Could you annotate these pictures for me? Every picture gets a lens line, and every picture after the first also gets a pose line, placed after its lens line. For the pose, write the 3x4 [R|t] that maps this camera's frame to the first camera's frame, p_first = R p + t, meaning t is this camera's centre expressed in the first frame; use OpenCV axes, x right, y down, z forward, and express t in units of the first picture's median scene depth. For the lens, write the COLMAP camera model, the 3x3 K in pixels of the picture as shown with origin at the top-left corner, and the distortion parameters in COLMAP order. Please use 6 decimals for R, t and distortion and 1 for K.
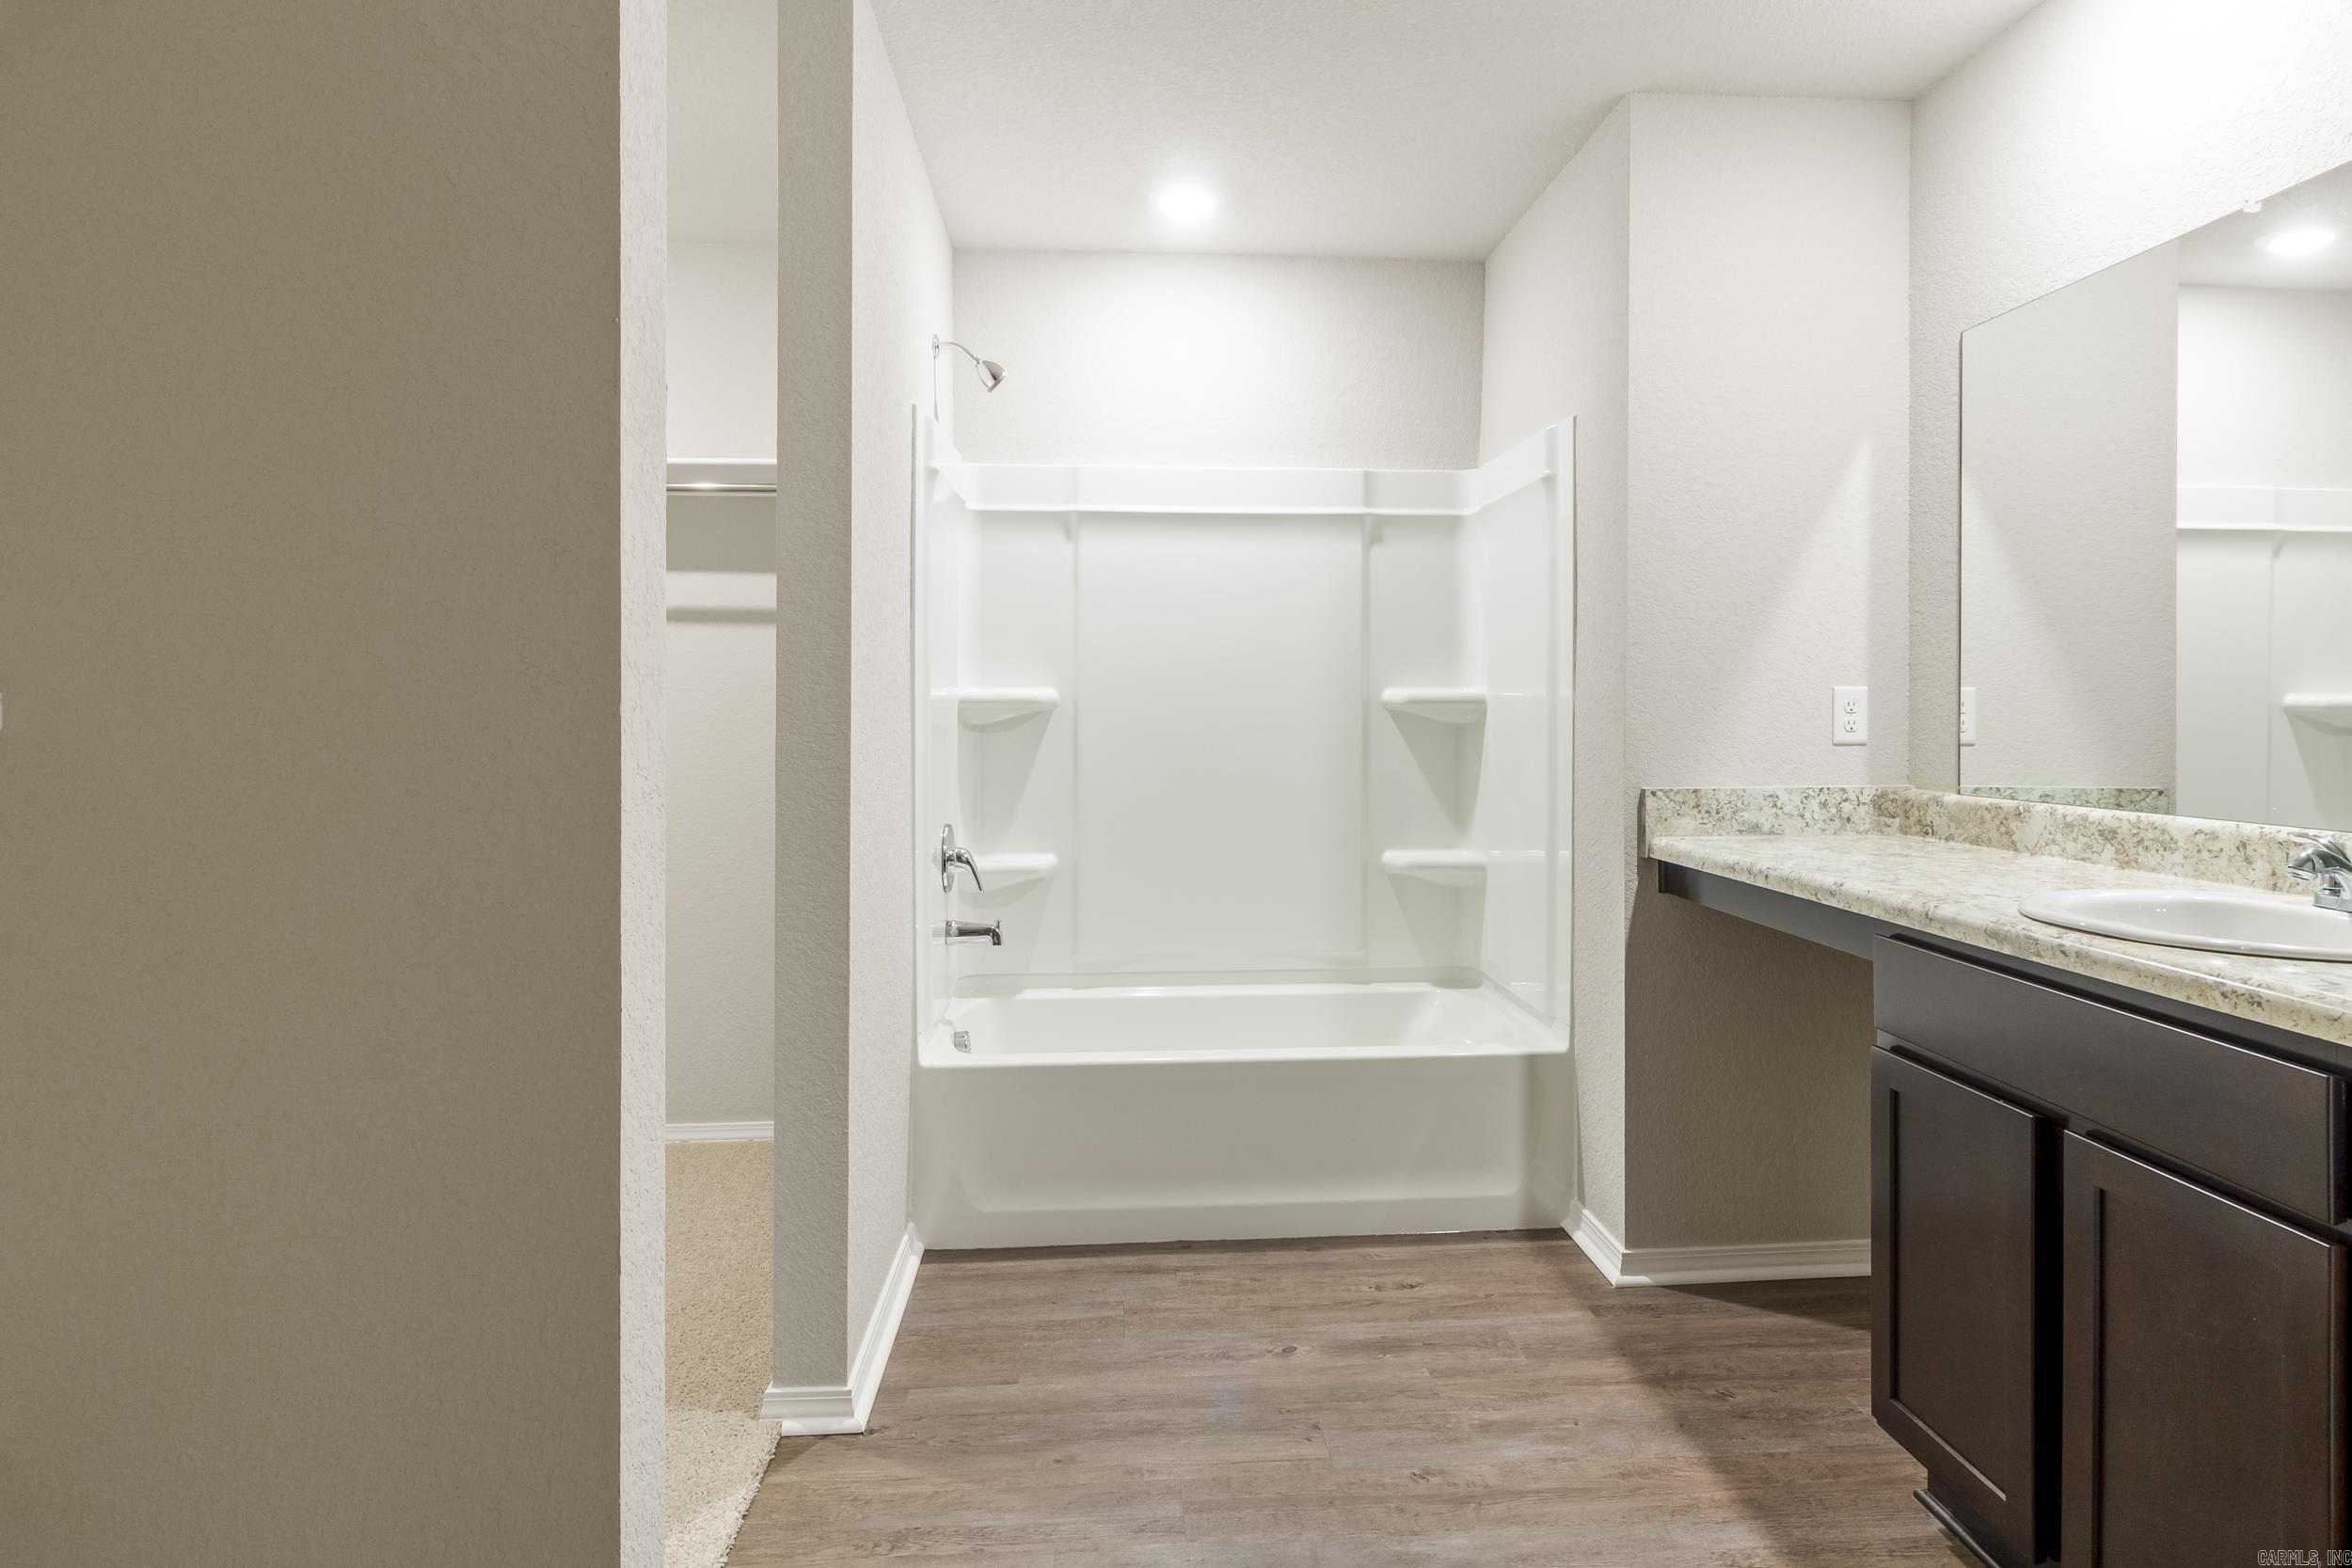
lens RADIAL K [[1282.2, 0, 1201.8], [0, 1282.2, 709.0], [0, 0, 1]] dist [-0.000774, 0.003177]
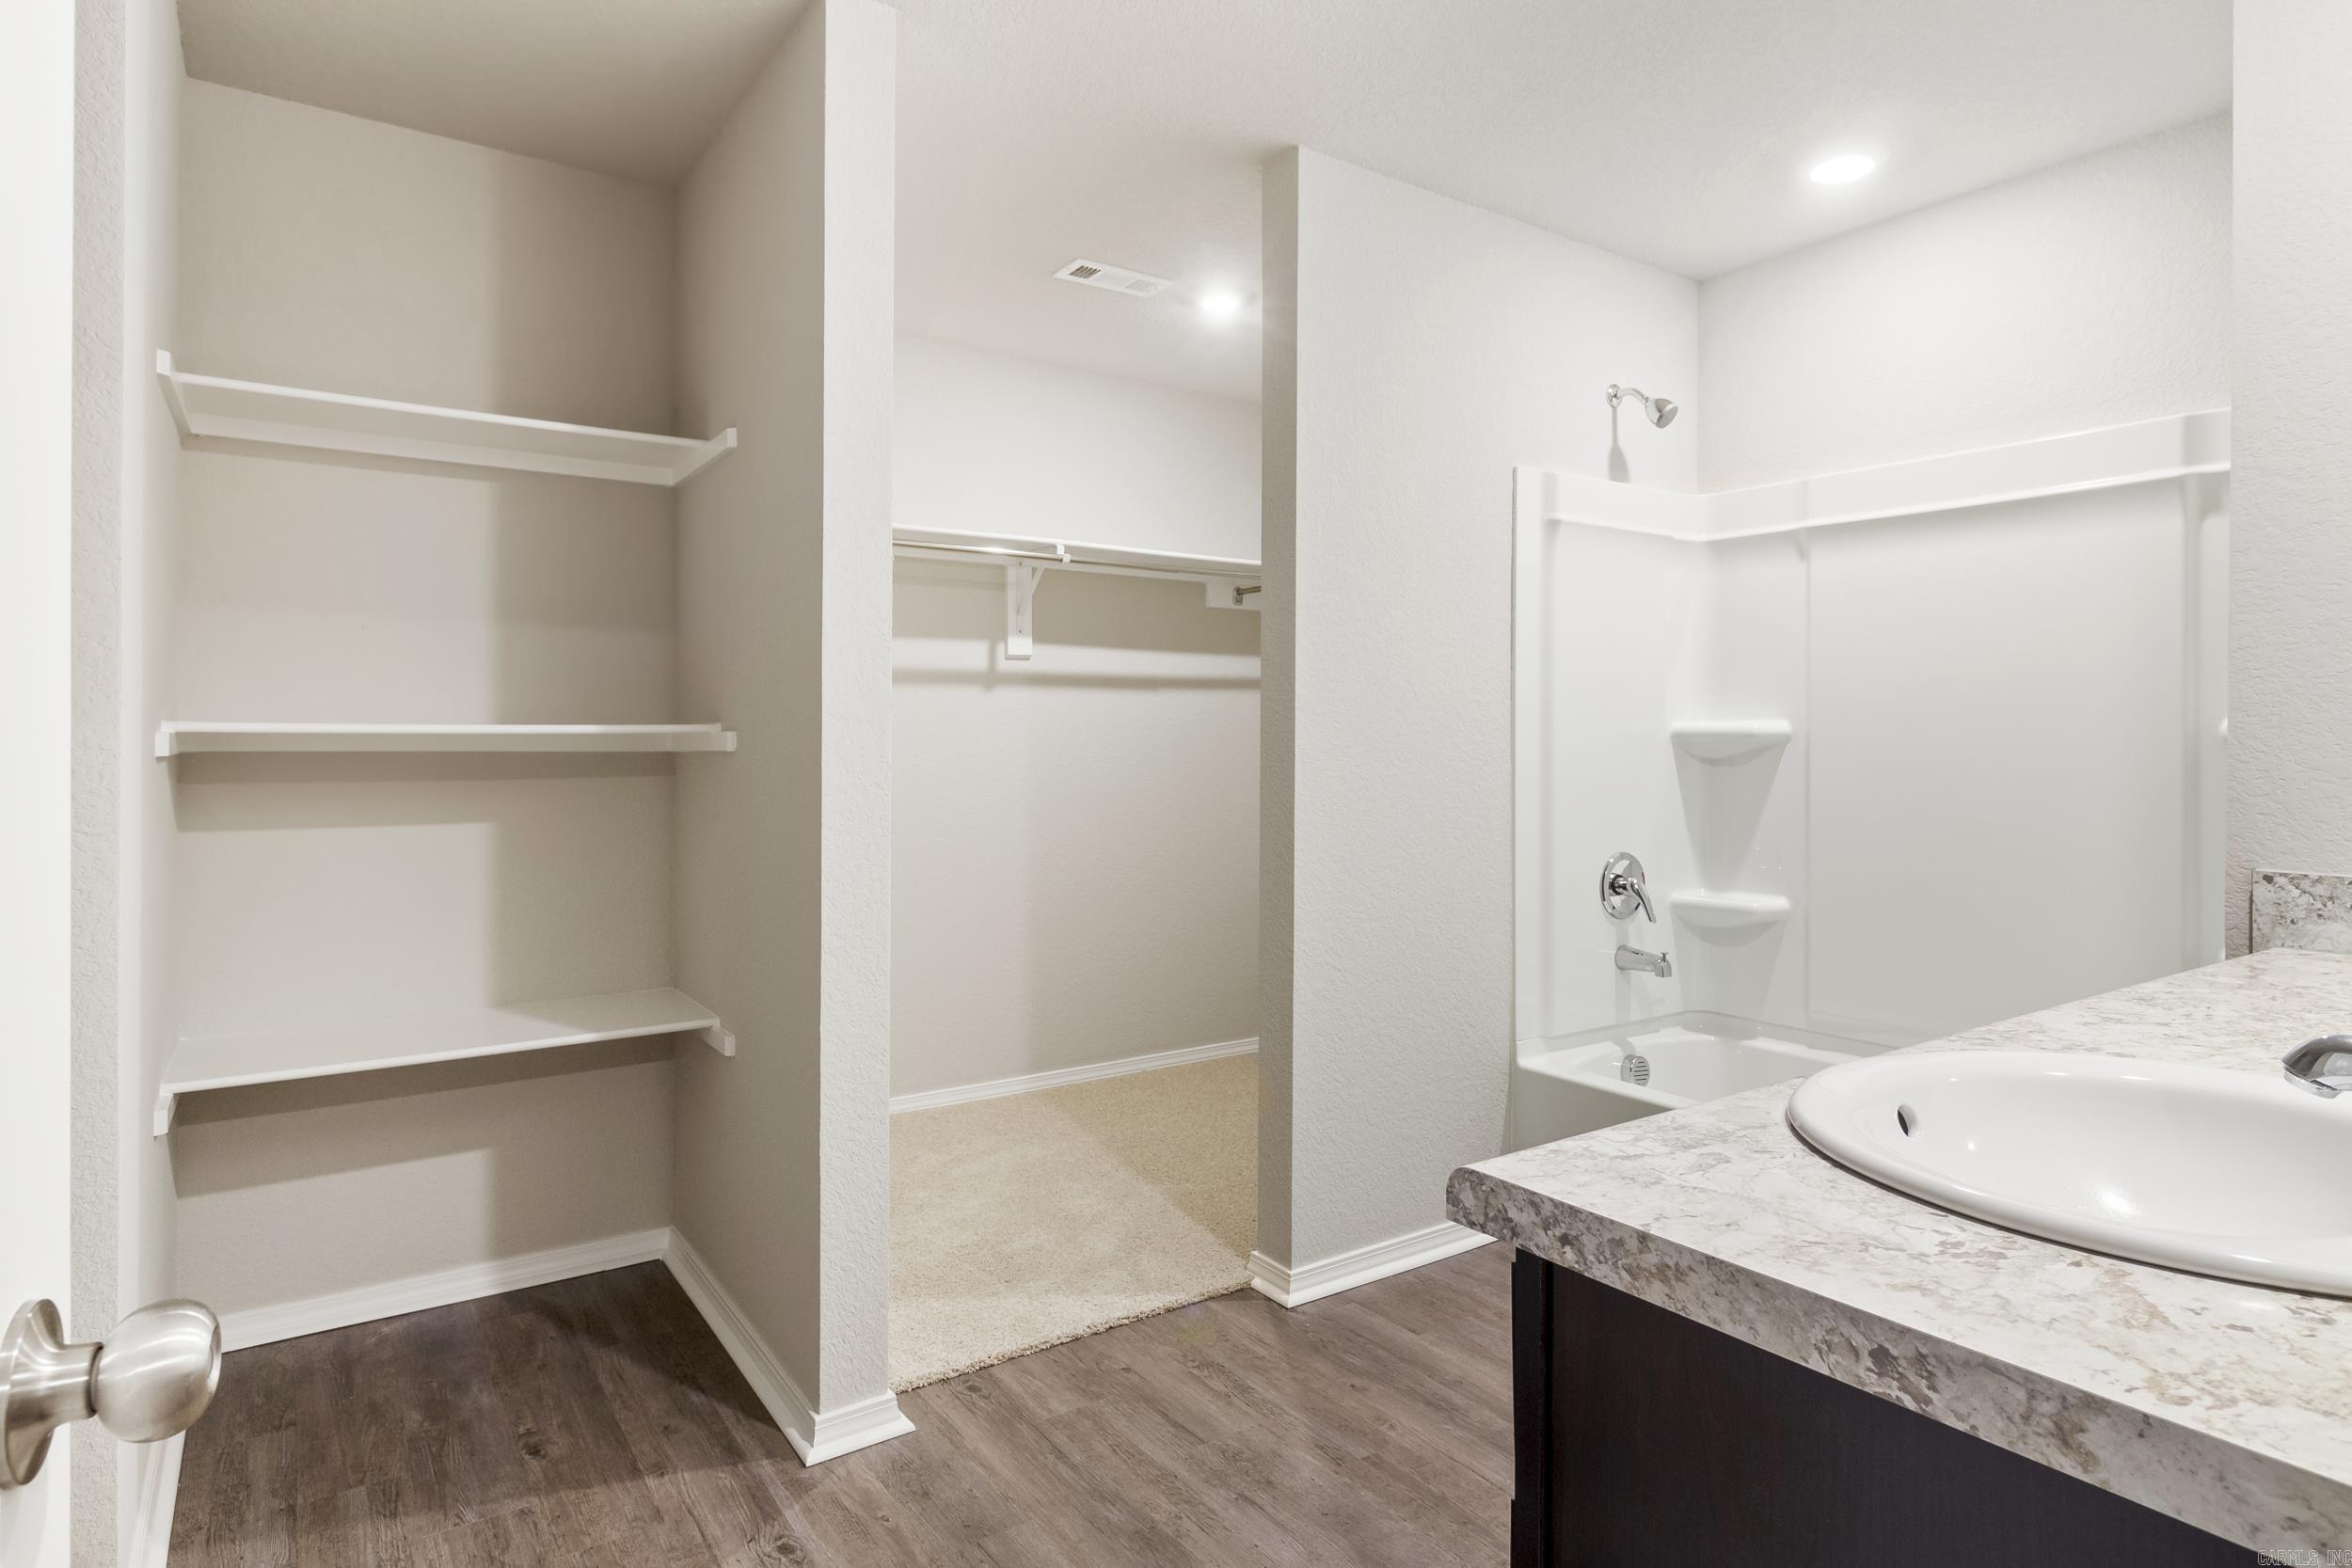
lens RADIAL K [[1282.2, 0, 1222.9], [0, 1282.2, 734.9], [0, 0, 1]] dist [-0.000774, 0.003177]
pose [[0.525248, -0.000038, -0.850949, 0.471851], [-0.002475, 0.999996, -0.001573, -0.003054], [0.850946, 0.002932, 0.525246, 0.162494]]
